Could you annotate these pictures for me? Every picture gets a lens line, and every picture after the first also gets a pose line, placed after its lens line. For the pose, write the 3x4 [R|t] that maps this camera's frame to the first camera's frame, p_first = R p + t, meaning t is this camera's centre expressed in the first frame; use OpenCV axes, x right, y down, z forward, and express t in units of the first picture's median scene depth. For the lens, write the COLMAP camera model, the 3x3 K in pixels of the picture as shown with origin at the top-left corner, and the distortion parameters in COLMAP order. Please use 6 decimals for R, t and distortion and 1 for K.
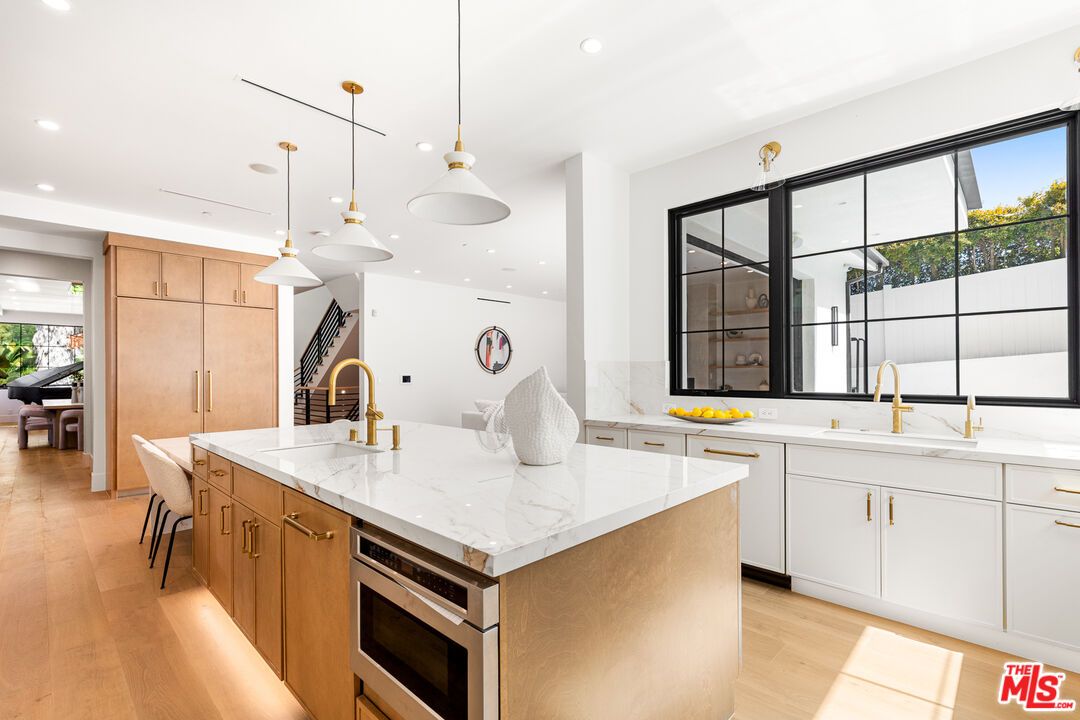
lens RADIAL K [[494.2, 0, 547.9], [0, 494.2, 369.5], [0, 0, 1]] dist [-0.000628, 0.000068]
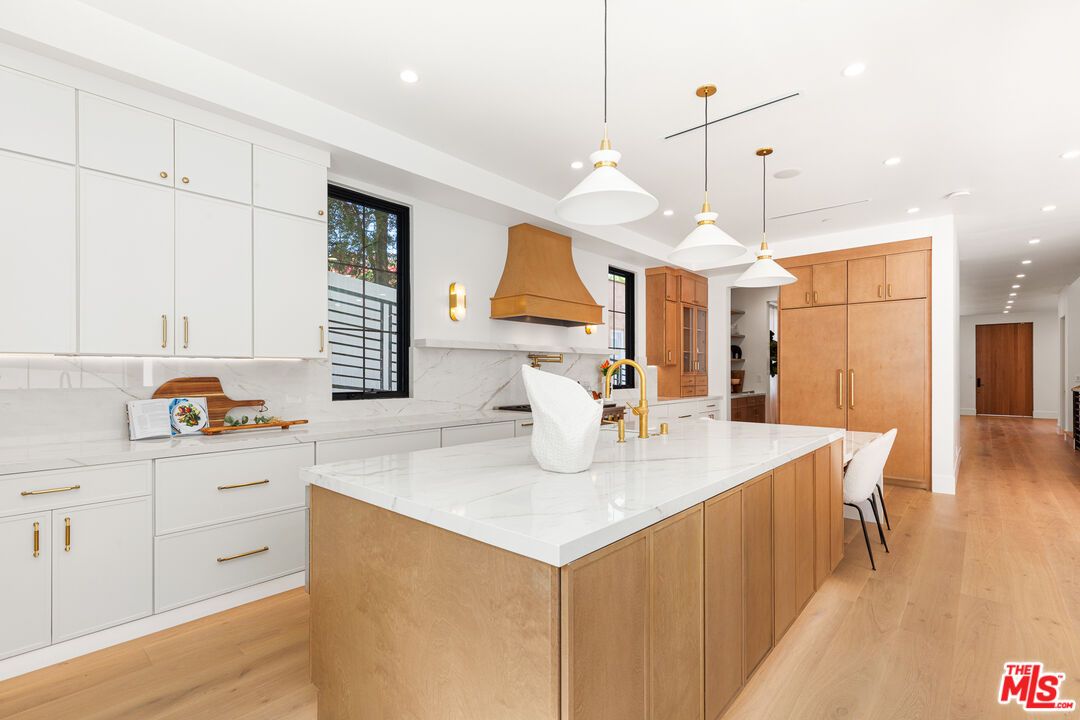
lens RADIAL K [[494.2, 0, 547.9], [0, 494.2, 369.5], [0, 0, 1]] dist [-0.000628, 0.000068]
pose [[0.045264, 0.000883, -0.998975, 0.329543], [0.002287, 0.999997, 0.000987, 0.000997], [0.998972, -0.002330, 0.045261, 0.338844]]
